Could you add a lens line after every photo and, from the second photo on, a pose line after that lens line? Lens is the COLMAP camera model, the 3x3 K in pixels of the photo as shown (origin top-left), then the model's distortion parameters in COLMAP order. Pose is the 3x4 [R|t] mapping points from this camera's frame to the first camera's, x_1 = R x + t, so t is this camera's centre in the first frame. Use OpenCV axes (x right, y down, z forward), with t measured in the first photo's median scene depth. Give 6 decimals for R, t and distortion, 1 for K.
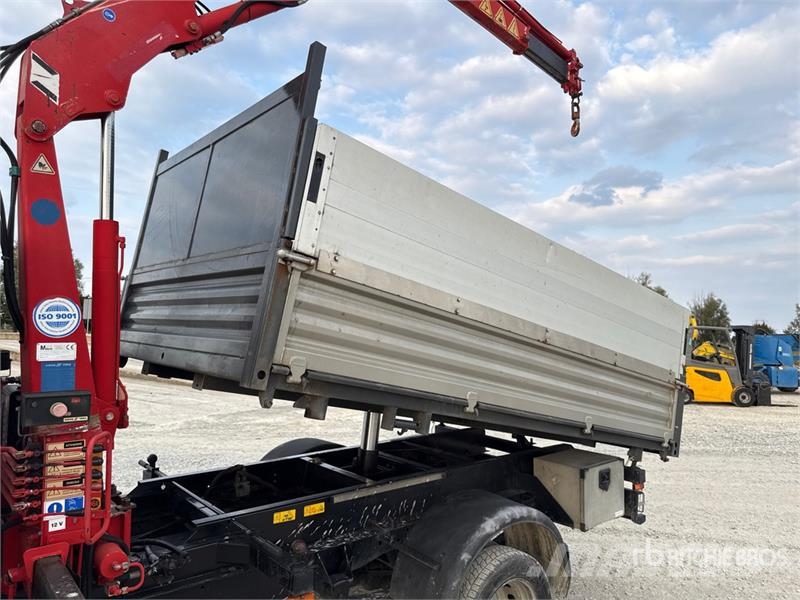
lens RADIAL K [[569.3, 0, 403.5], [0, 569.3, 297.1], [0, 0, 1]] dist [0.028043, -0.046159]
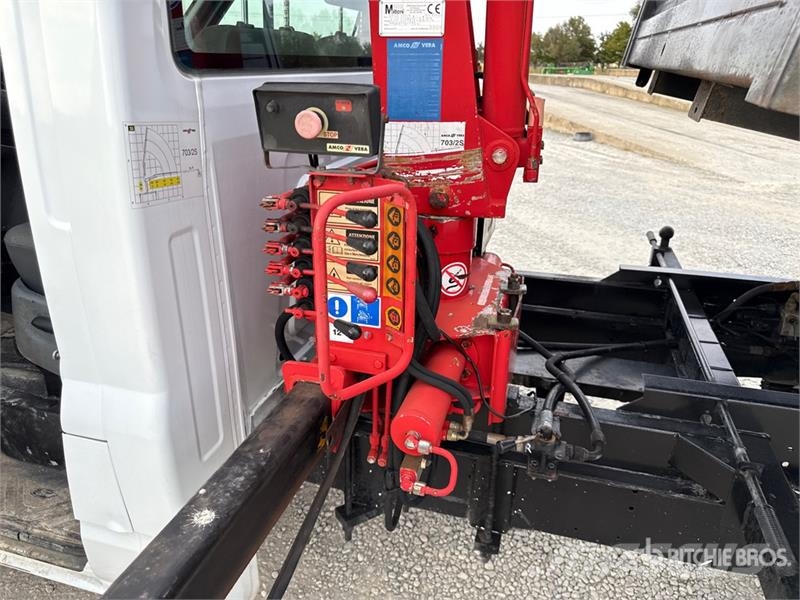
lens RADIAL K [[569.3, 0, 400.5], [0, 569.3, 290.7], [0, 0, 1]] dist [0.028043, -0.046159]
pose [[0.558540, 0.305839, -0.771035, -0.080029], [0.038193, 0.919075, 0.392227, 0.074644], [0.828597, -0.248523, 0.501660, 0.415204]]
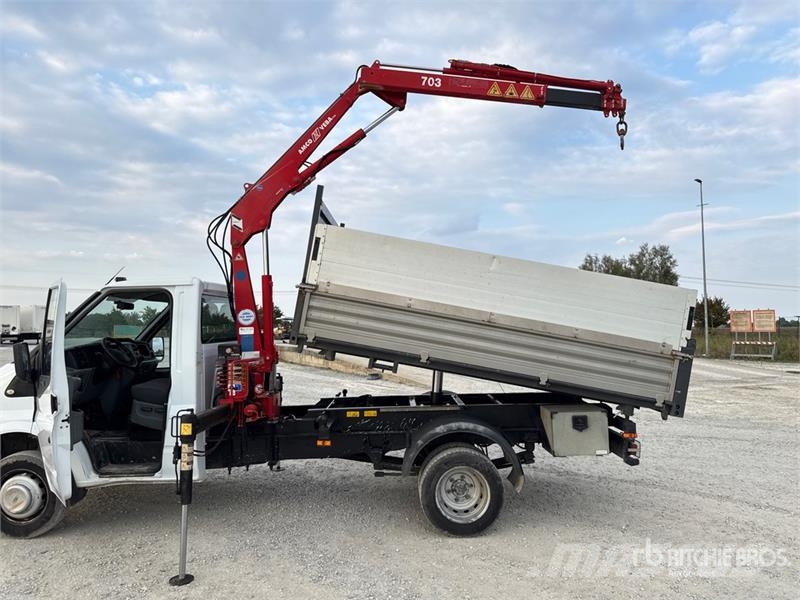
lens RADIAL K [[569.3, 0, 402.2], [0, 569.3, 300.9], [0, 0, 1]] dist [0.028043, -0.046159]
pose [[0.770522, -0.053682, -0.635149, 0.949008], [0.064197, 0.997916, -0.006463, 0.015613], [0.634172, -0.035795, 0.772363, -0.308748]]
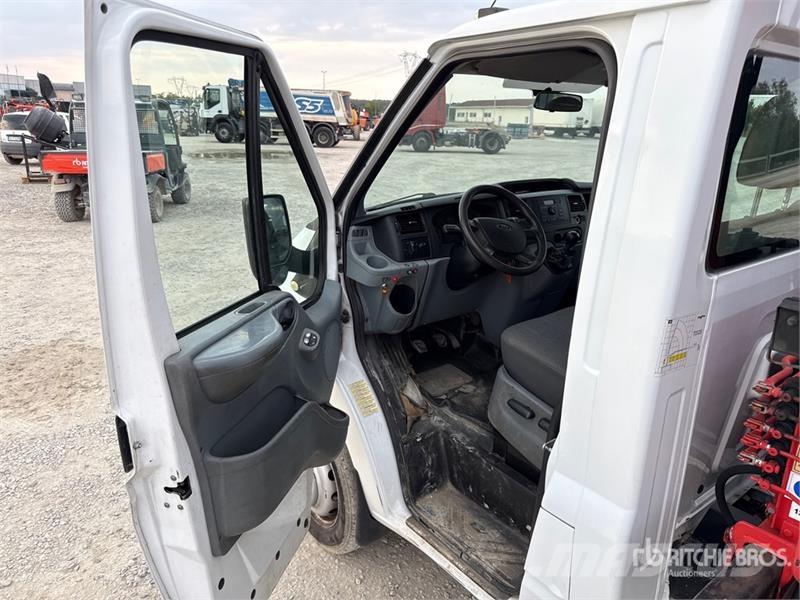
lens RADIAL K [[569.3, 0, 400.8], [0, 569.3, 296.5], [0, 0, 1]] dist [0.028043, -0.046159]
pose [[-0.035972, 0.282208, -0.958679, -0.035293], [0.036210, 0.959038, 0.280955, -0.009721], [0.998697, -0.024607, -0.044718, 0.319604]]
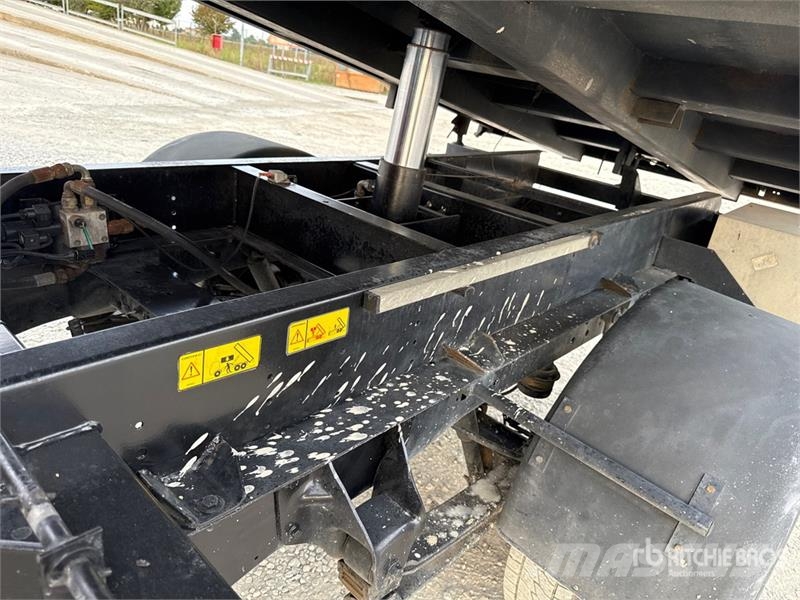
lens RADIAL K [[569.3, 0, 405.9], [0, 569.3, 307.8], [0, 0, 1]] dist [0.028043, -0.046159]
pose [[0.980700, 0.061376, 0.185635, -0.139886], [-0.139864, 0.883668, 0.446732, 0.182285], [-0.136621, -0.464073, 0.875197, 0.611834]]
